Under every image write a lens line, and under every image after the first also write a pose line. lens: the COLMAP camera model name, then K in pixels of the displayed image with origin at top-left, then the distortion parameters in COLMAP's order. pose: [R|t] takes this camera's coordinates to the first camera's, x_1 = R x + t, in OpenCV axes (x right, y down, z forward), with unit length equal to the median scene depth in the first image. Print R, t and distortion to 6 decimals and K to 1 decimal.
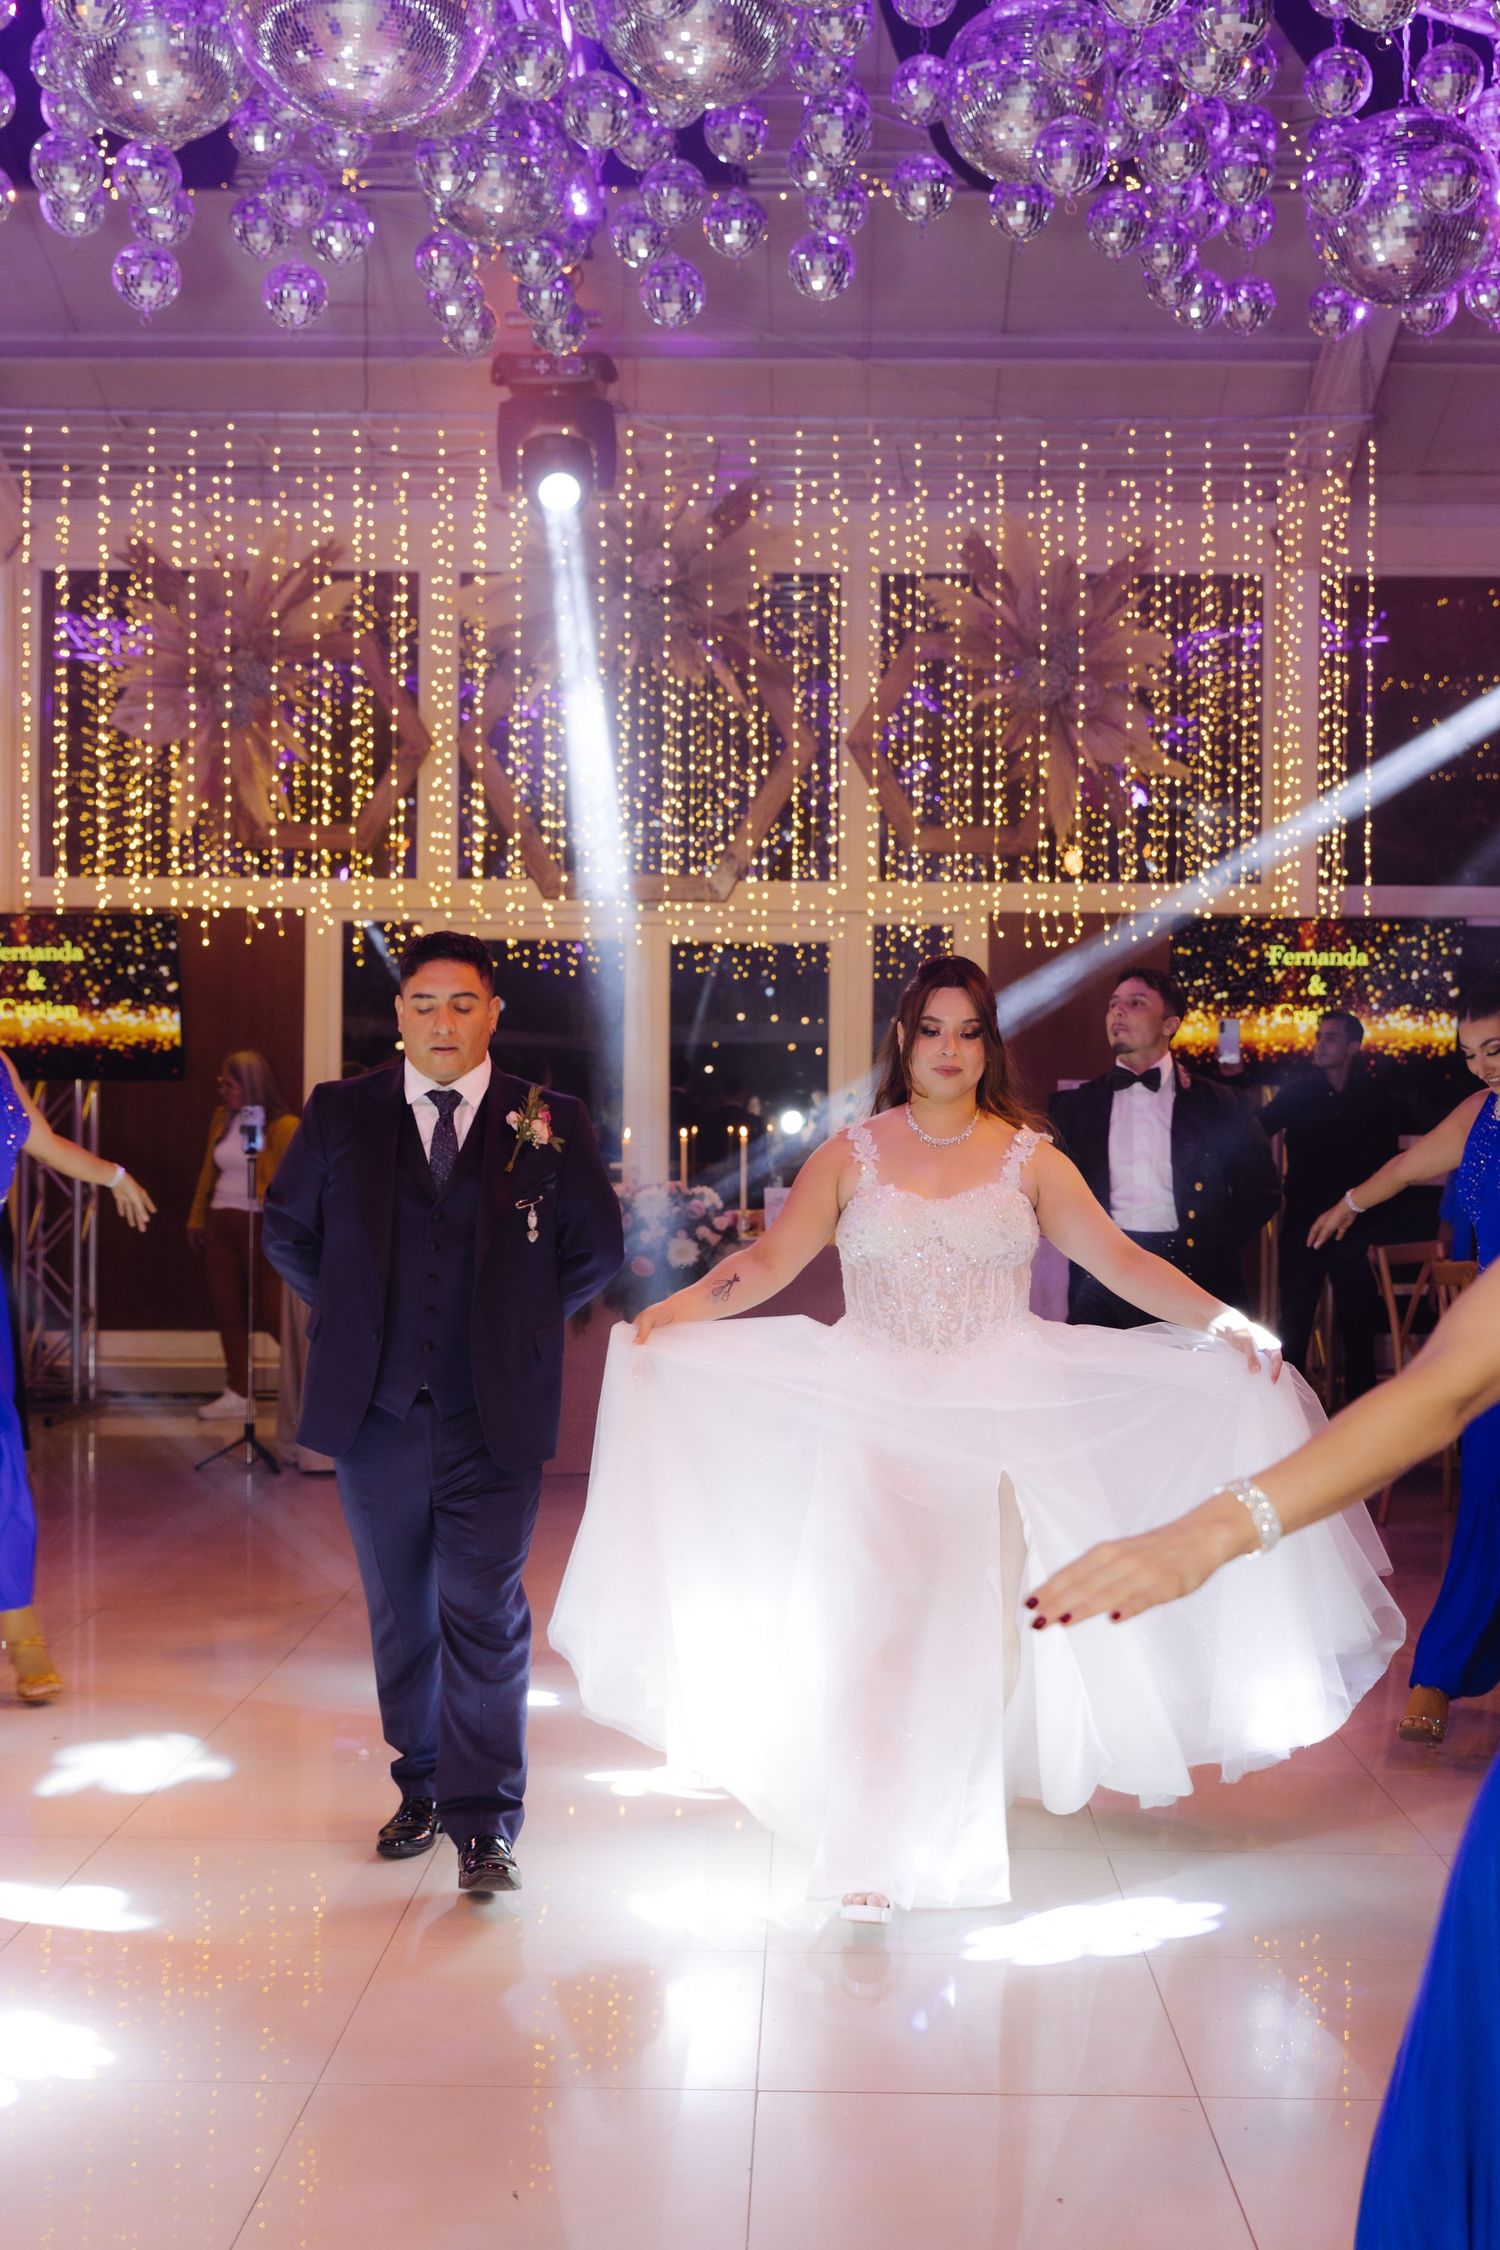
lens RADIAL K [[2689.6, 0, 759.3], [0, 2689.6, 1121.5], [0, 0, 1]] dist [-0.006689, -0.006047]
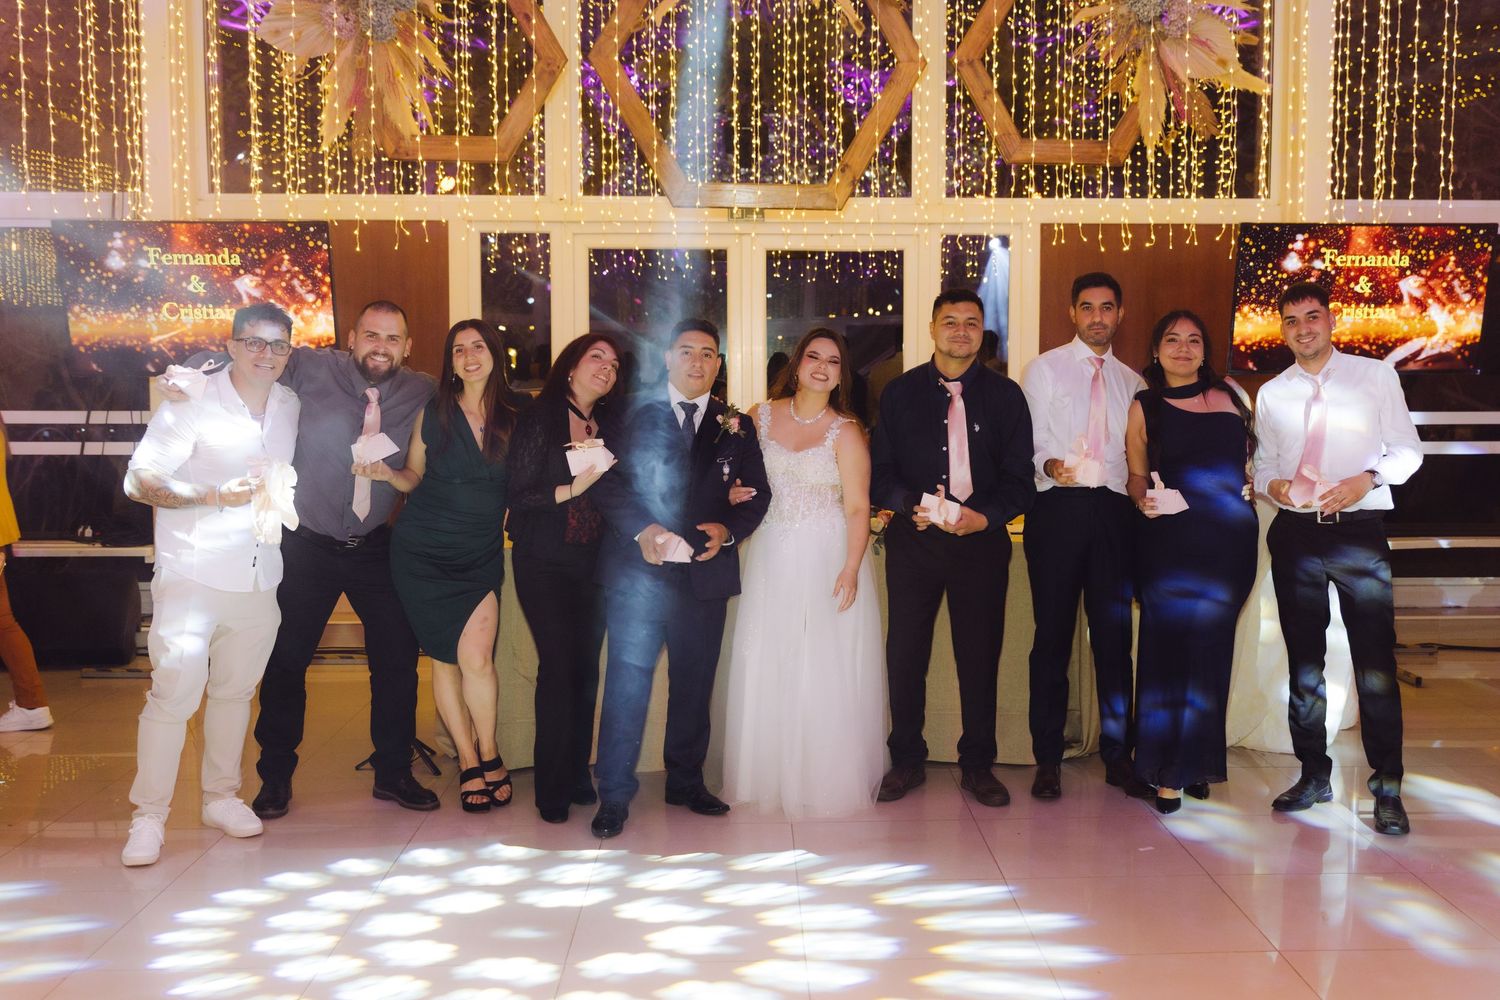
lens RADIAL K [[1537.3, 0, 753.3], [0, 1537.3, 480.7], [0, 0, 1]] dist [0.024052, 0.015781]
pose [[0.999410, -0.007560, 0.033511, -0.070158], [0.005186, 0.997508, 0.070363, -0.016891], [-0.033960, -0.070148, 0.996958, 0.381872]]
